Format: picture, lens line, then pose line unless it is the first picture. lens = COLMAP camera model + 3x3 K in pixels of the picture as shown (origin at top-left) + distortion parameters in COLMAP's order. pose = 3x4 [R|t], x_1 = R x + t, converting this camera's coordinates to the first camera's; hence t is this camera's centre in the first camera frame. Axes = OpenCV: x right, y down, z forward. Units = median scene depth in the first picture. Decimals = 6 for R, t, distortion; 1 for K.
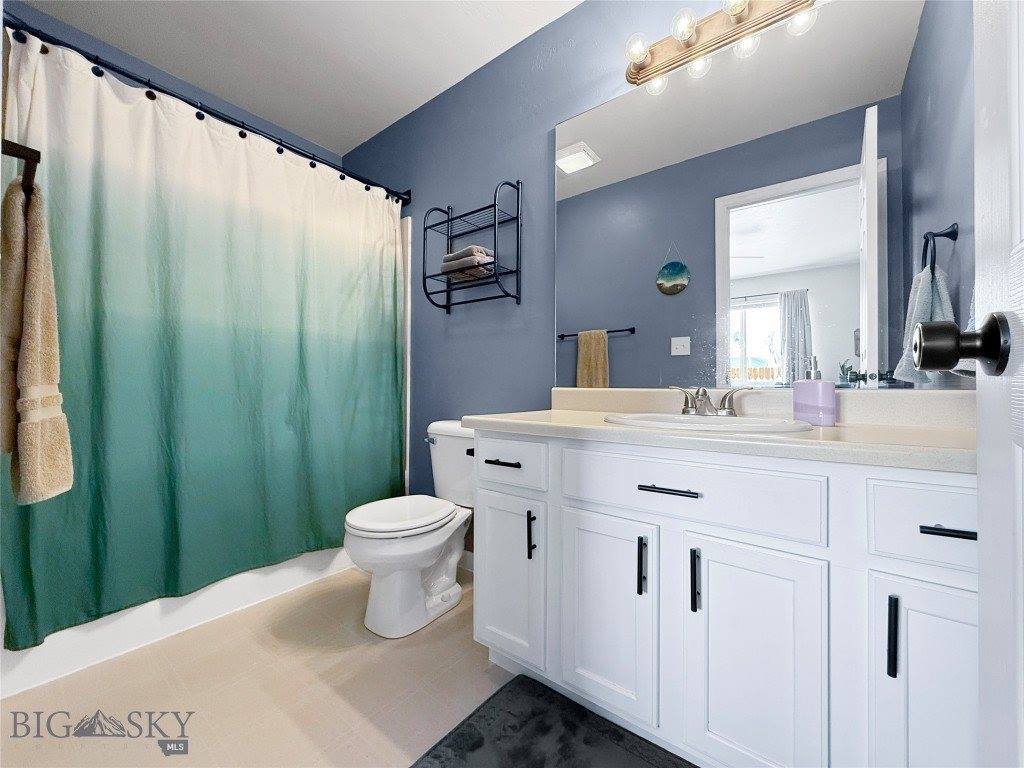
lens RADIAL K [[414.4, 0, 510.9], [0, 414.4, 377.1], [0, 0, 1]] dist [-0.001448, -0.000019]
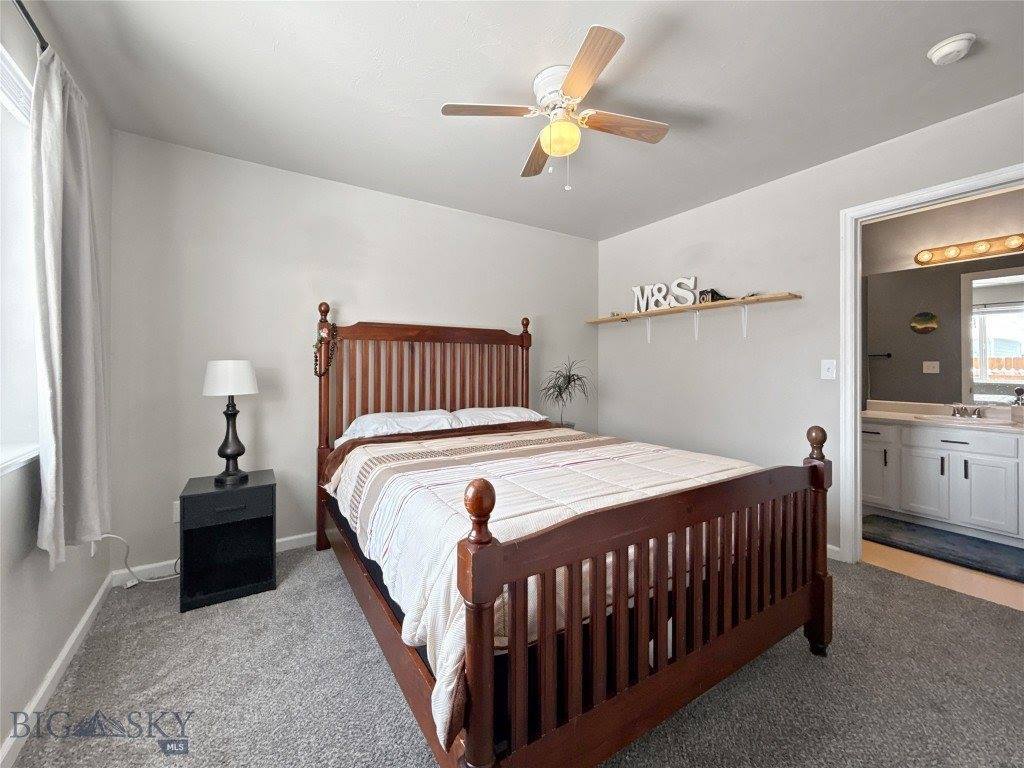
lens RADIAL K [[419.2, 0, 510.4], [0, 419.2, 362.6], [0, 0, 1]] dist [-0.000490, -0.000025]
pose [[0.944918, -0.009613, -0.327167, -0.750057], [0.013696, 0.999854, 0.010179, -0.172567], [0.327022, -0.014099, 0.944912, -1.321839]]
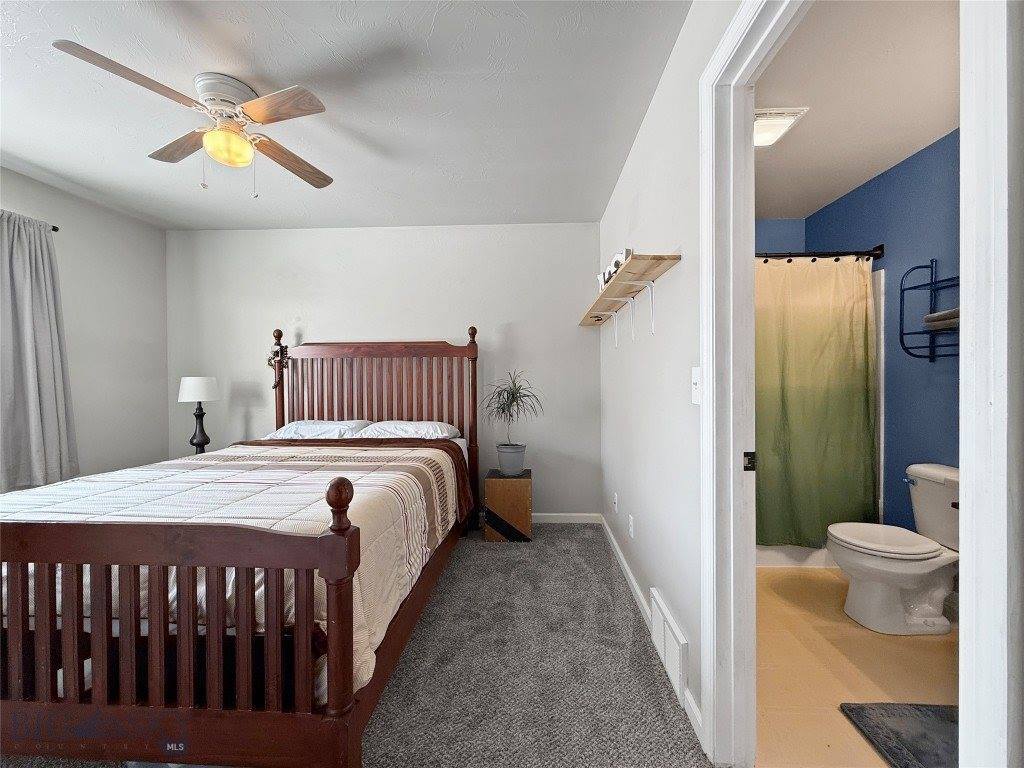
lens RADIAL K [[410.6, 0, 512.0], [0, 410.6, 384.0], [0, 0, 1]] dist [-0.002911, -0.000404]
pose [[0.573498, 0.002226, -0.819204, 0.087508], [0.028078, 0.999355, 0.022372, -0.152688], [0.818726, -0.035832, 0.573066, -0.468556]]
